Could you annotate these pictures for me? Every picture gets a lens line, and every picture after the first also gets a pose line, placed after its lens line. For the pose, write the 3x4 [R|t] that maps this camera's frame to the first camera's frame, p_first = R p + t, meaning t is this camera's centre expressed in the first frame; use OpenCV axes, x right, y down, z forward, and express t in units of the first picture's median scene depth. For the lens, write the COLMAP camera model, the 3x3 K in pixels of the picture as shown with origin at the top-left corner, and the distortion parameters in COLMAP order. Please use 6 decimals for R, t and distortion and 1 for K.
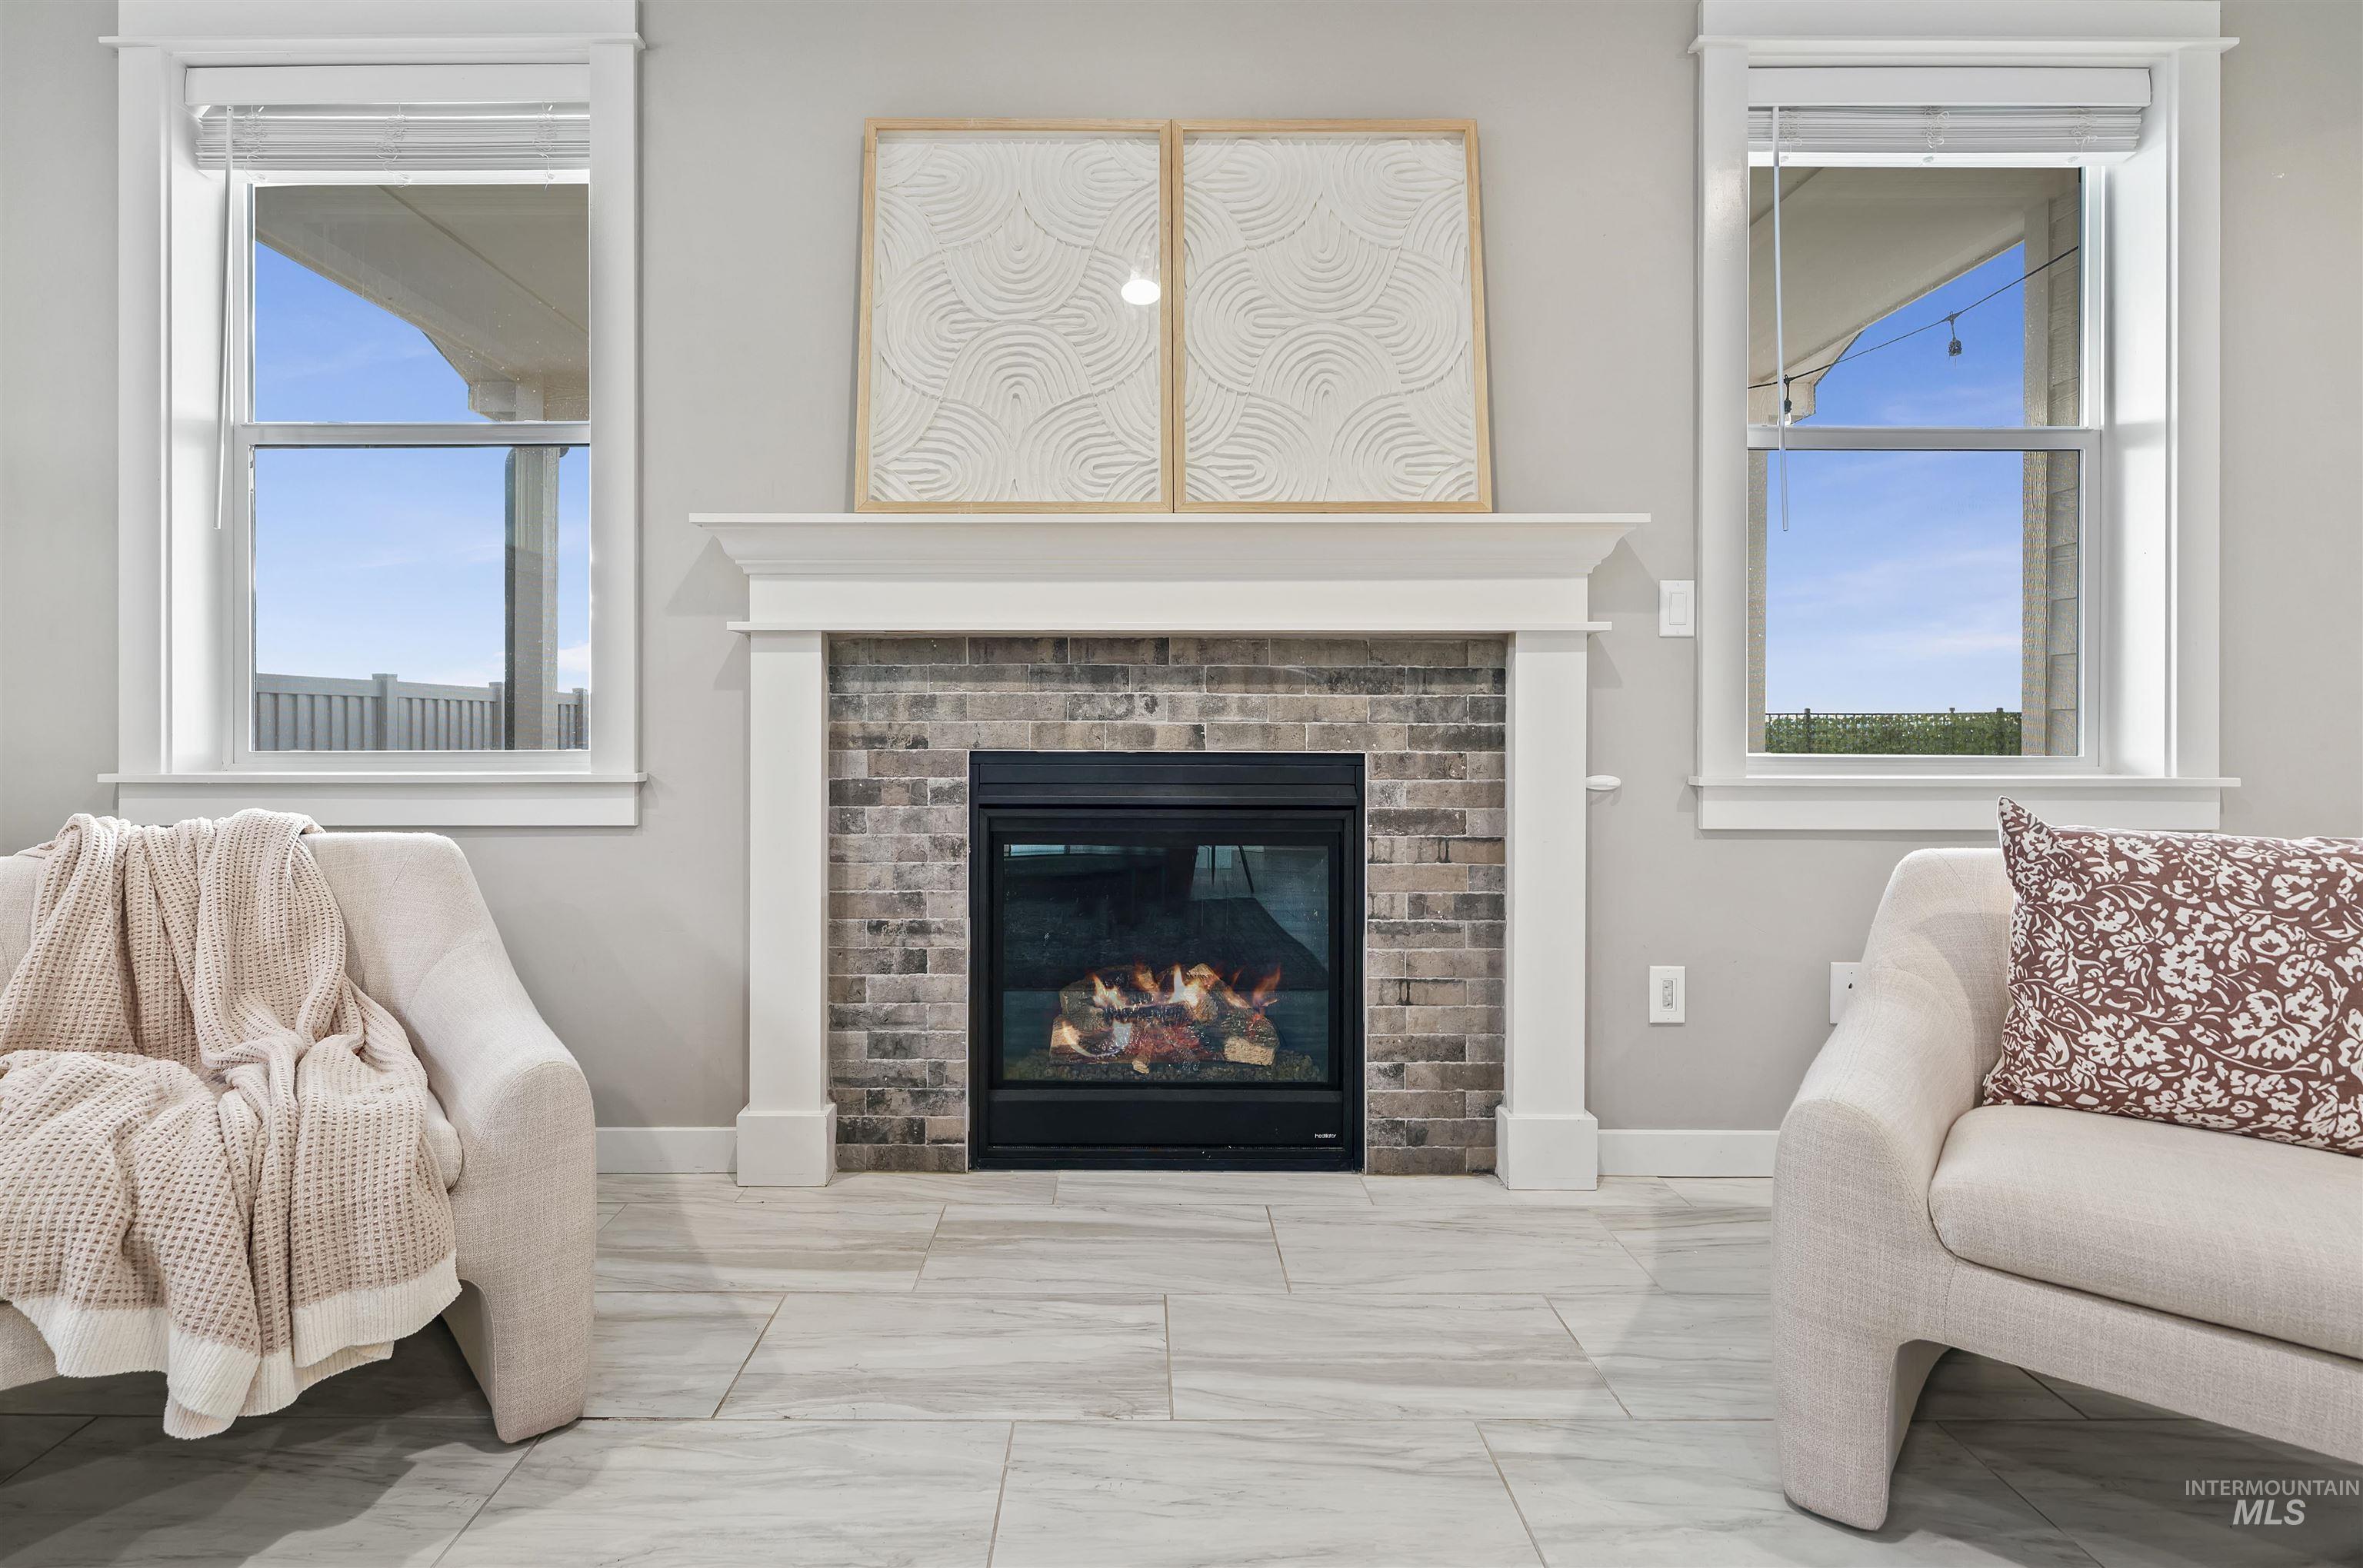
lens RADIAL K [[1042.2, 0, 1146.6], [0, 1042.2, 718.1], [0, 0, 1]] dist [-0.001594, -0.003662]
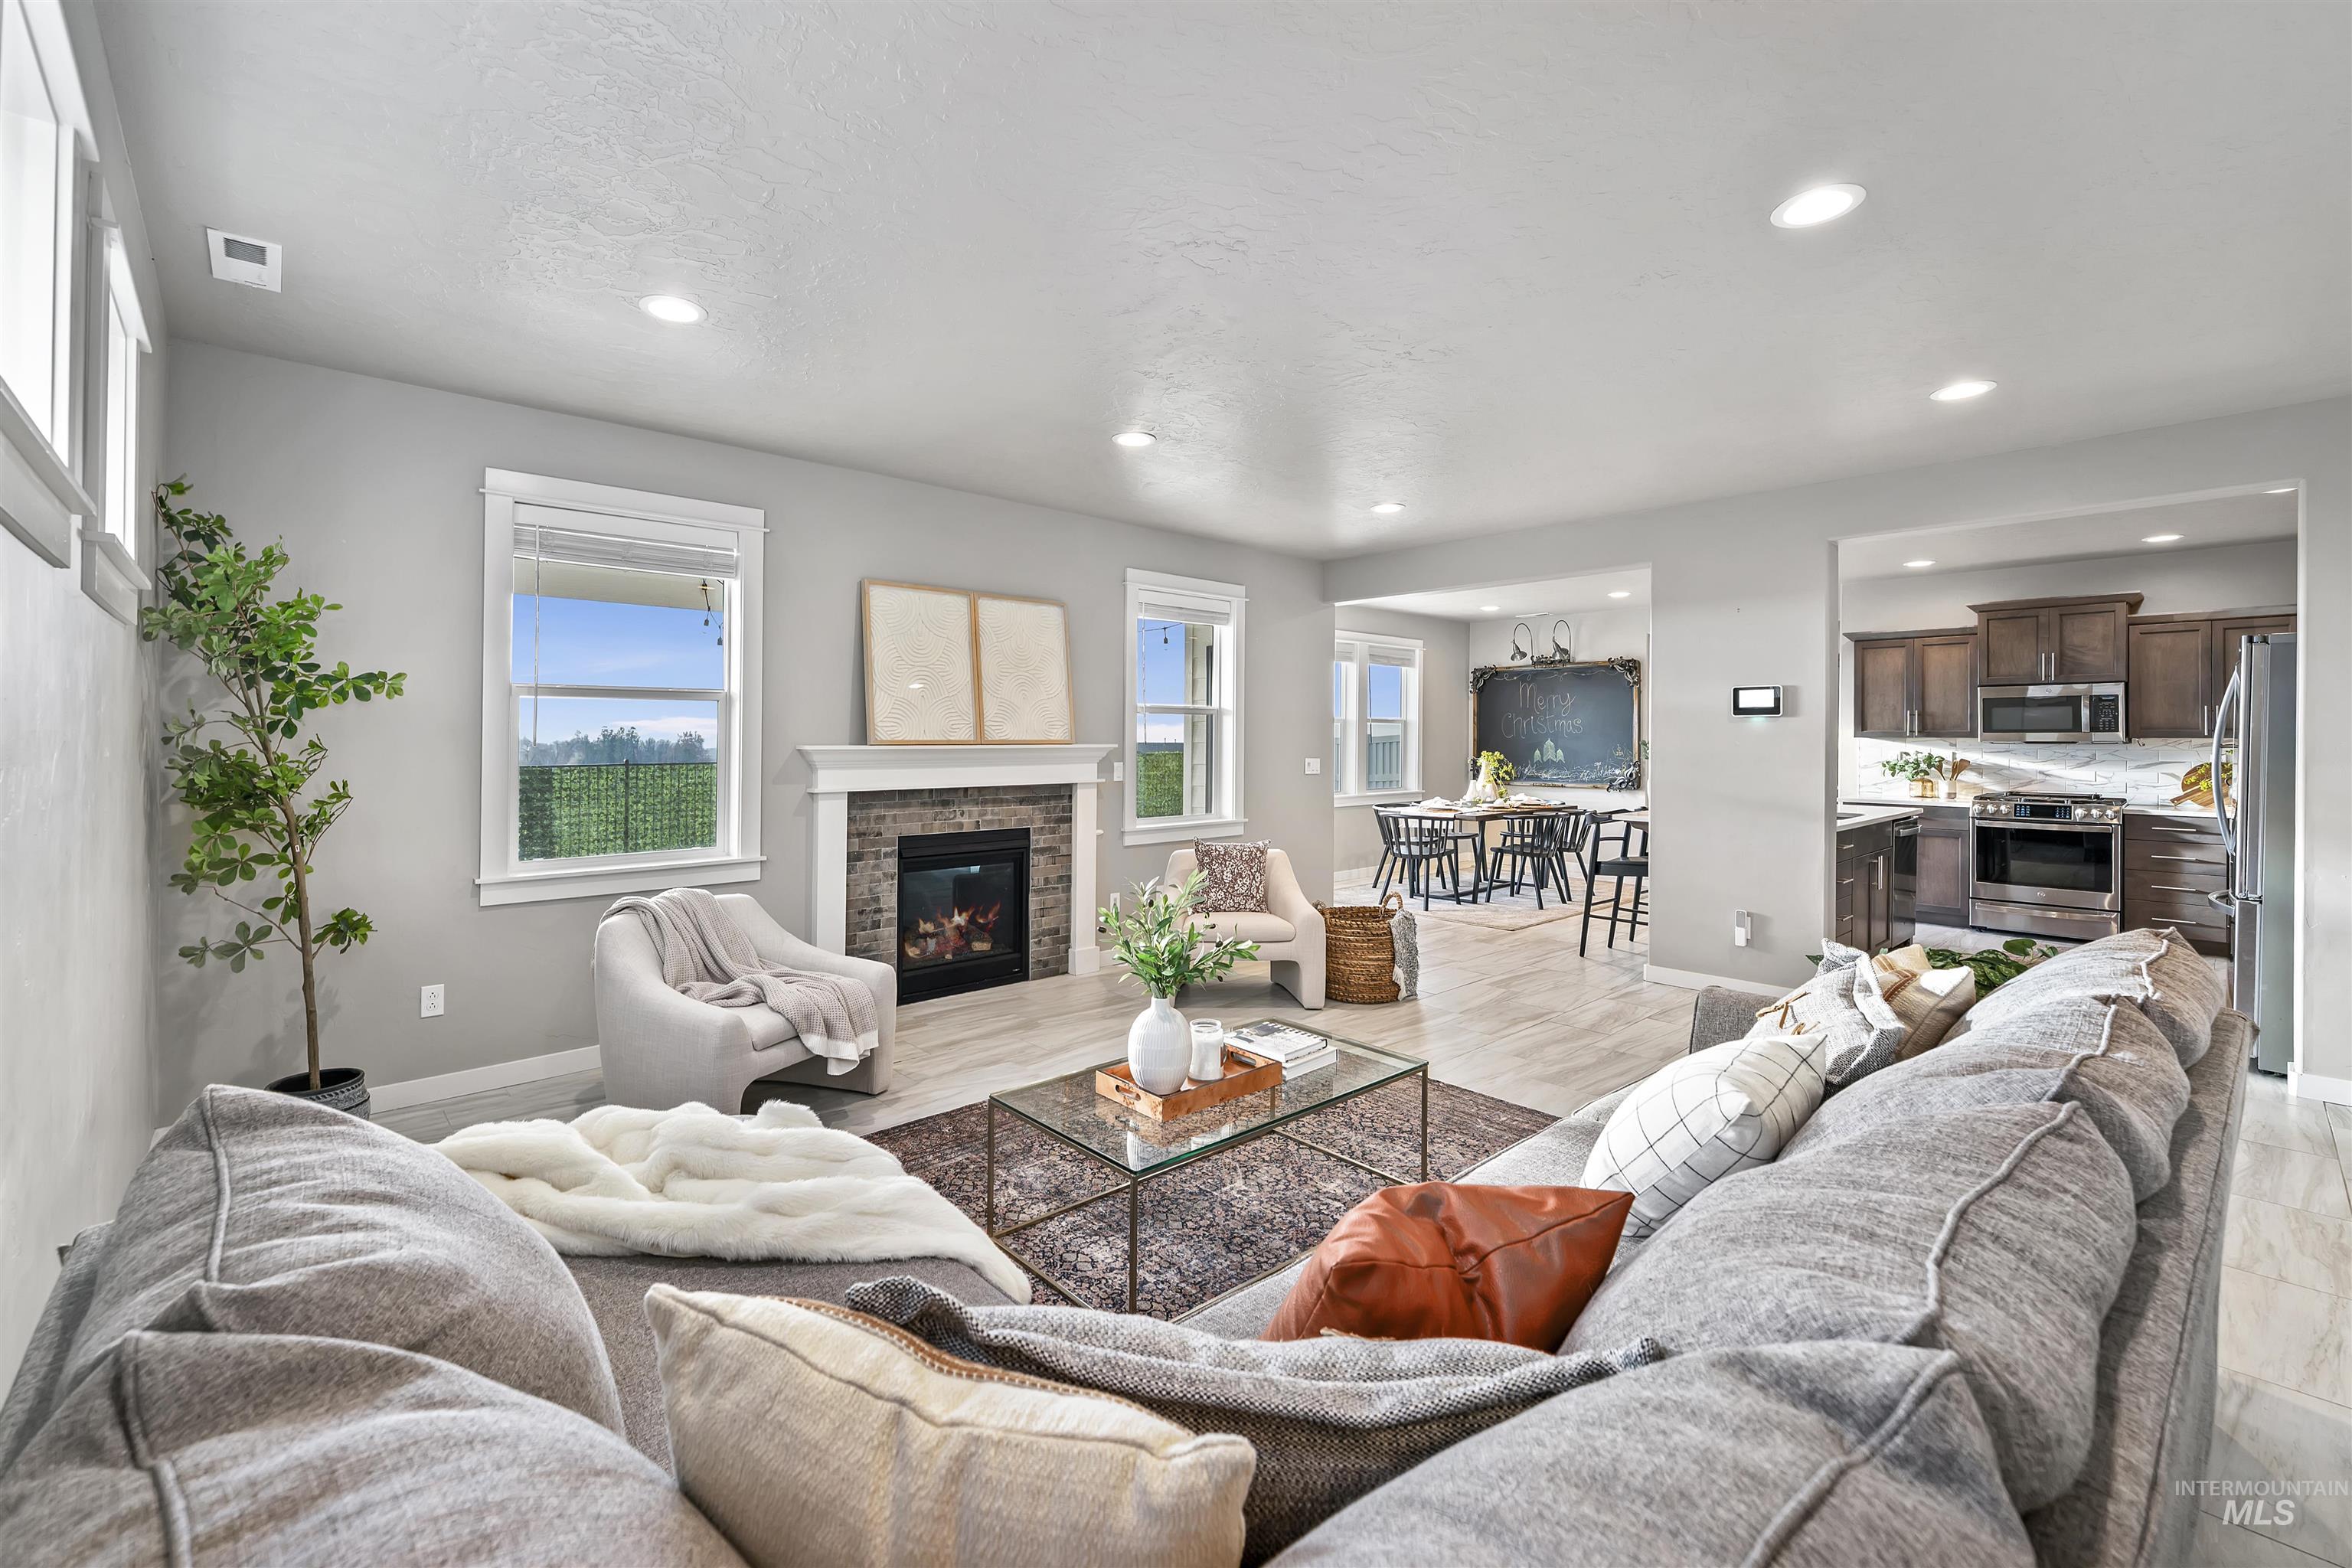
lens RADIAL K [[967.2, 0, 1160.7], [0, 967.2, 740.1], [0, 0, 1]] dist [0.004769, -0.001592]
pose [[0.743202, -0.000881, 0.669066, -1.244189], [0.003336, 0.999992, -0.002389, -0.189421], [-0.669058, 0.004008, 0.743199, -1.130006]]
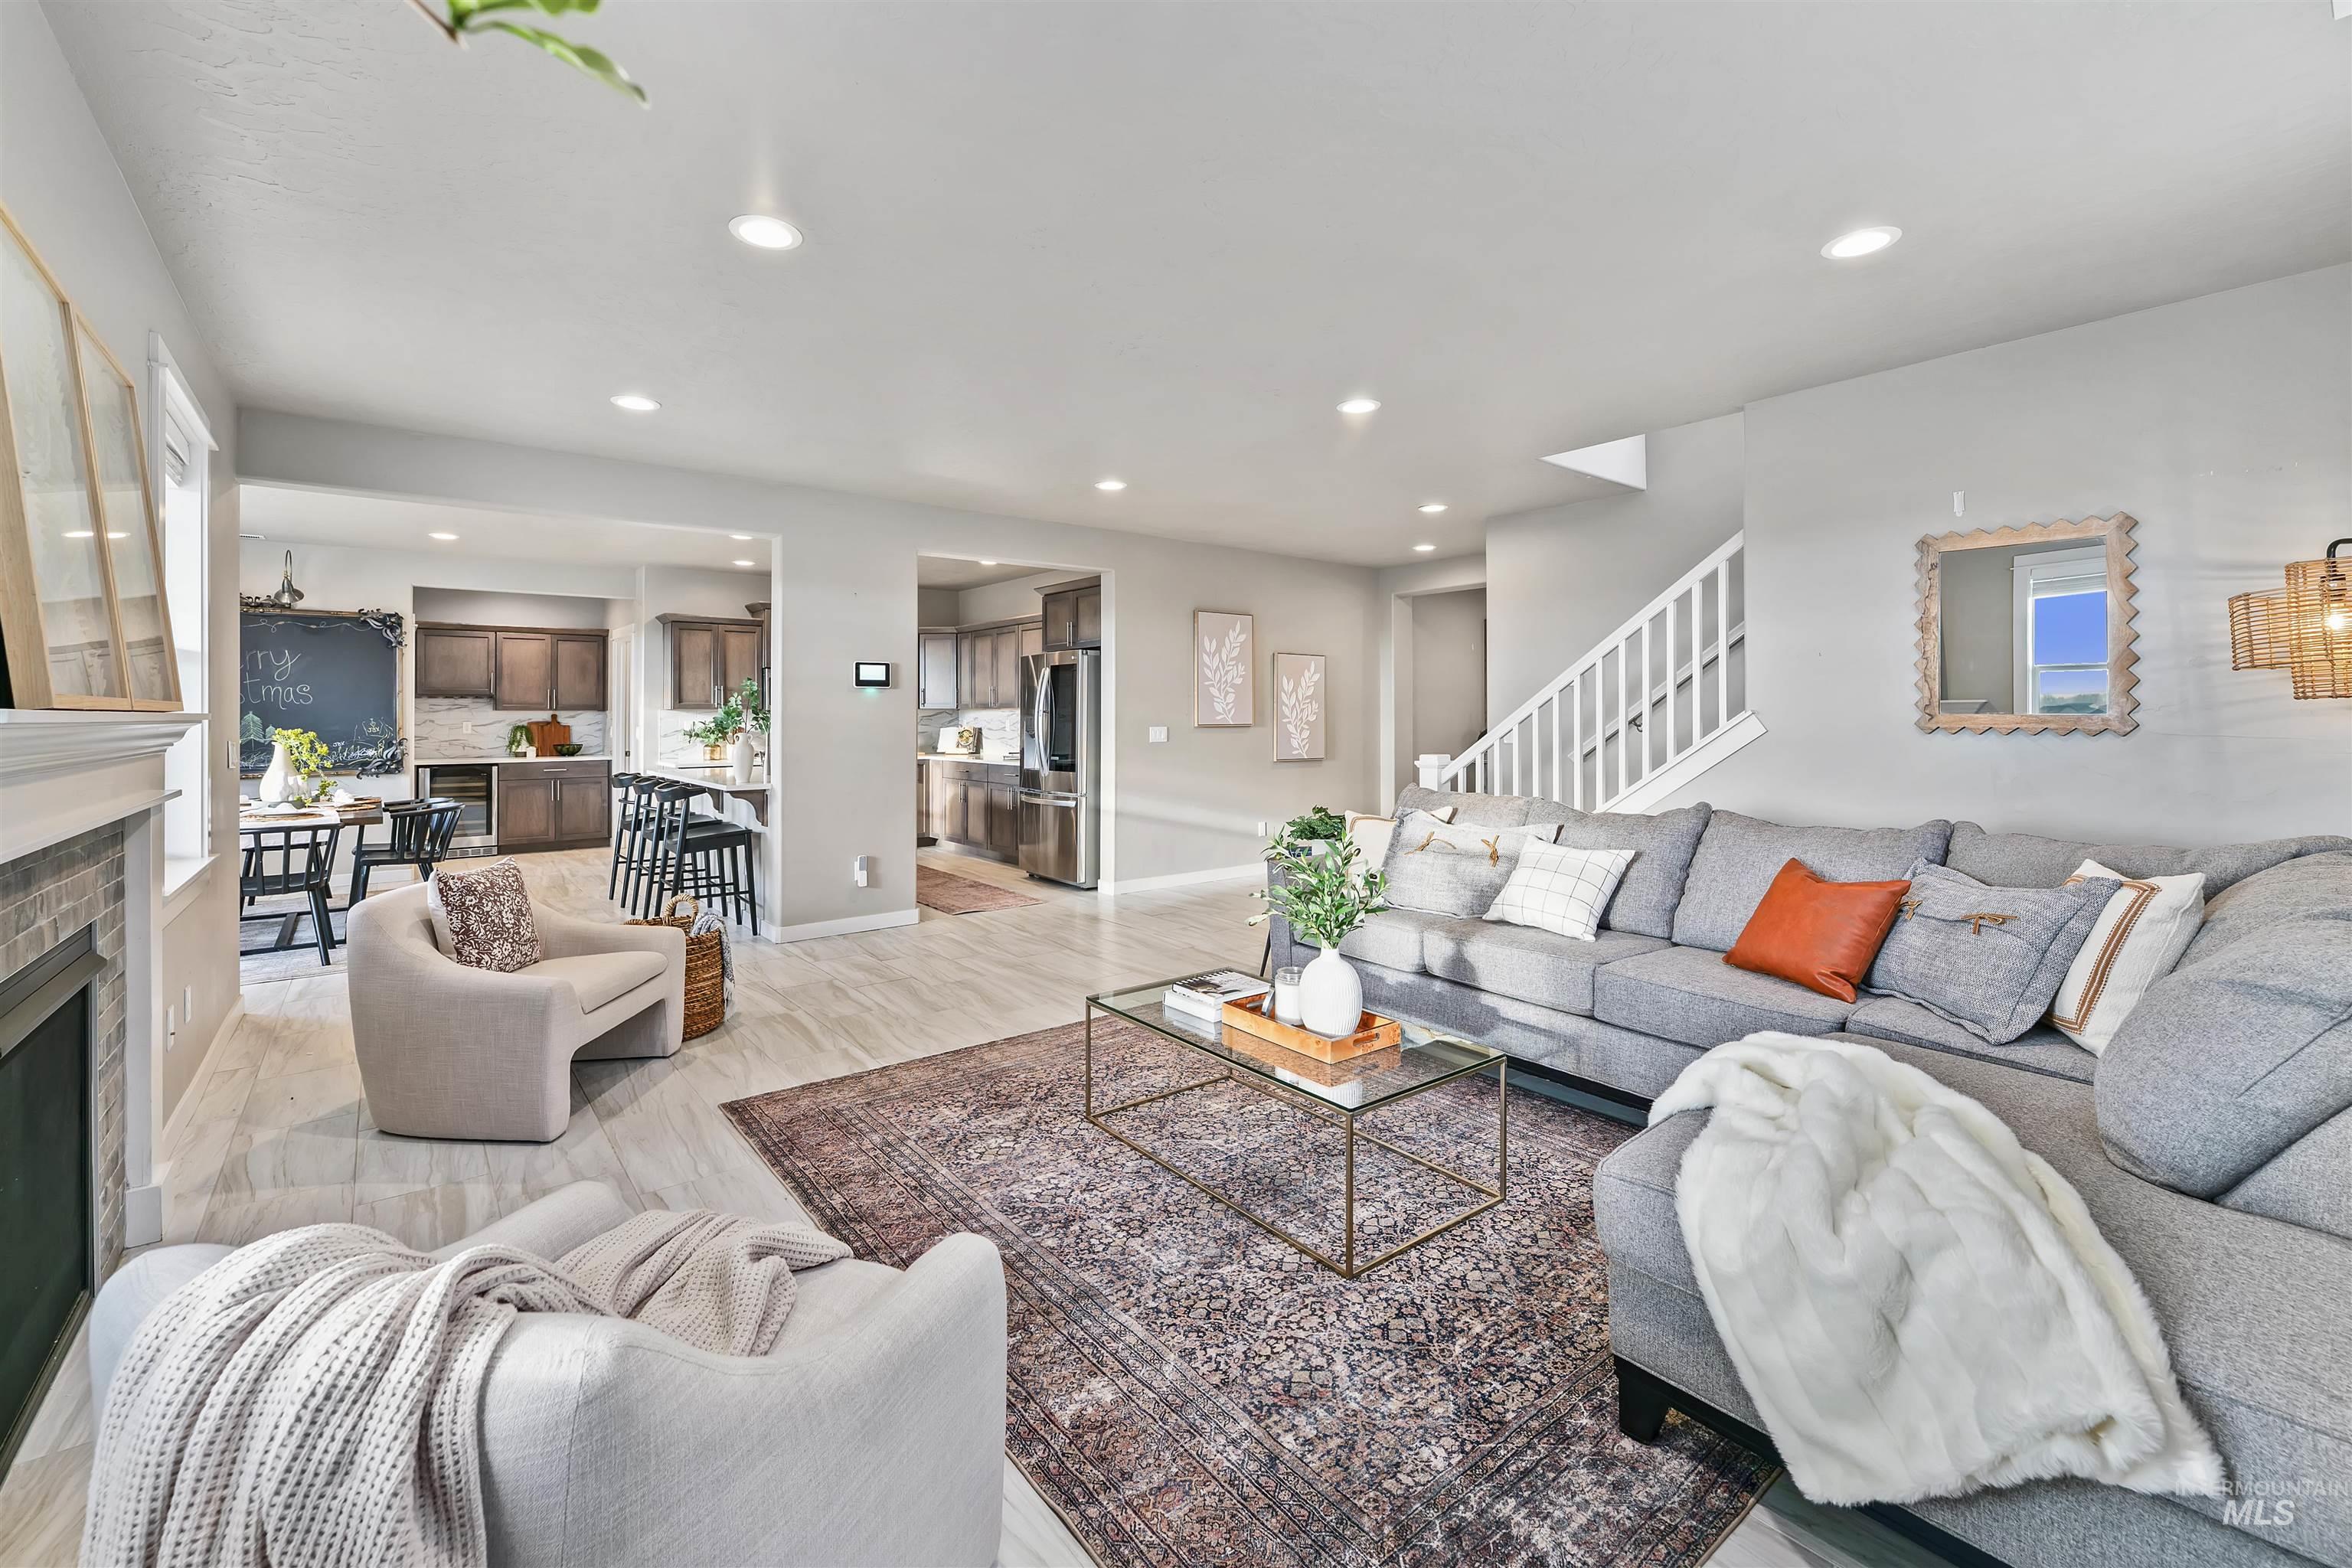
lens RADIAL K [[967.2, 0, 1156.9], [0, 967.2, 713.4], [0, 0, 1]] dist [0.004769, -0.001592]
pose [[-0.616880, 0.002665, 0.787052, -1.281589], [0.008642, 0.999957, 0.003387, -0.177189], [-0.787009, 0.008891, -0.616877, 0.729985]]
